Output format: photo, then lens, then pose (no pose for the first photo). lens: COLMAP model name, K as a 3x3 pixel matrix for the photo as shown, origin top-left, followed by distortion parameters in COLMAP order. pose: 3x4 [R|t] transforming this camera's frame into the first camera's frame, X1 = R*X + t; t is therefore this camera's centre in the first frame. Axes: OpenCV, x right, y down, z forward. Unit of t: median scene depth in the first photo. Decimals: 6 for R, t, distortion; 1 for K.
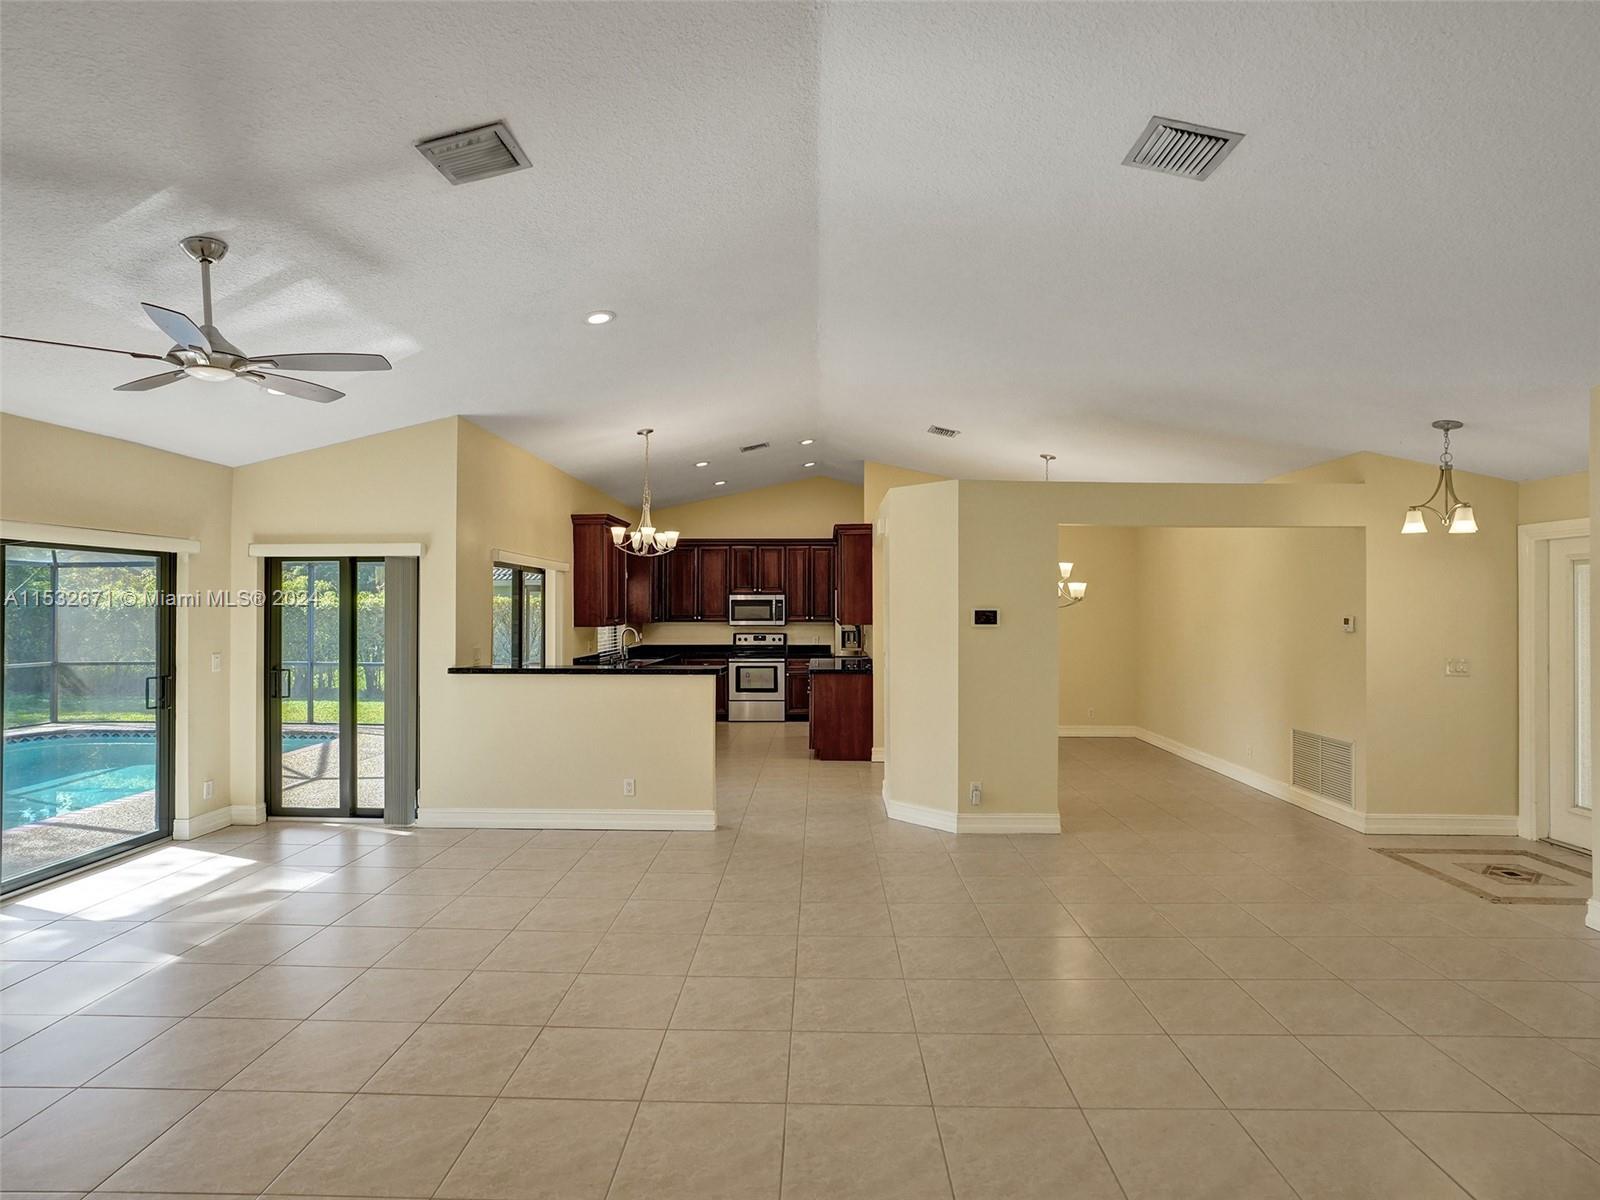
lens RADIAL K [[842.4, 0, 804.9], [0, 842.4, 600.4], [0, 0, 1]] dist [-0.034345, 0.001673]
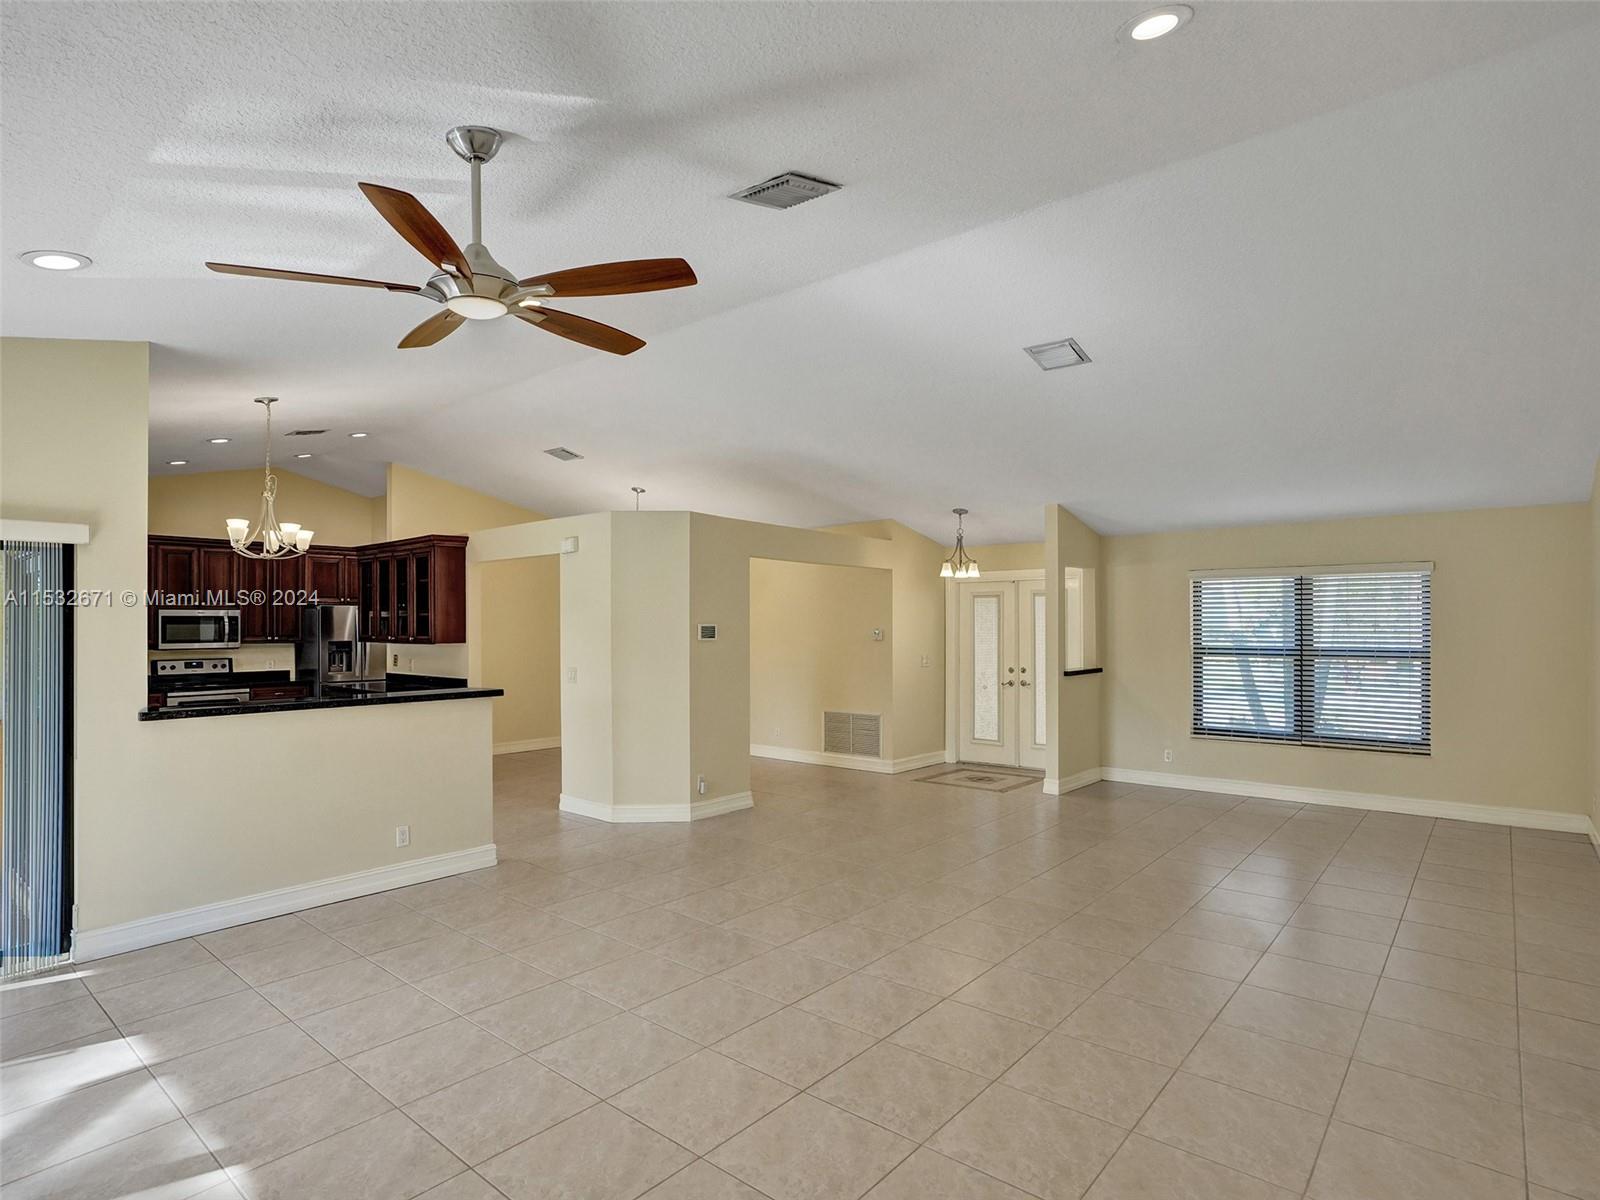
lens RADIAL K [[847.7, 0, 796.1], [0, 847.7, 617.3], [0, 0, 1]] dist [-0.016143, 0.001783]
pose [[0.638611, 0.004858, 0.769514, -0.448985], [-0.002880, 0.999988, -0.003924, 0.002989], [-0.769524, 0.000290, 0.638618, 0.111769]]
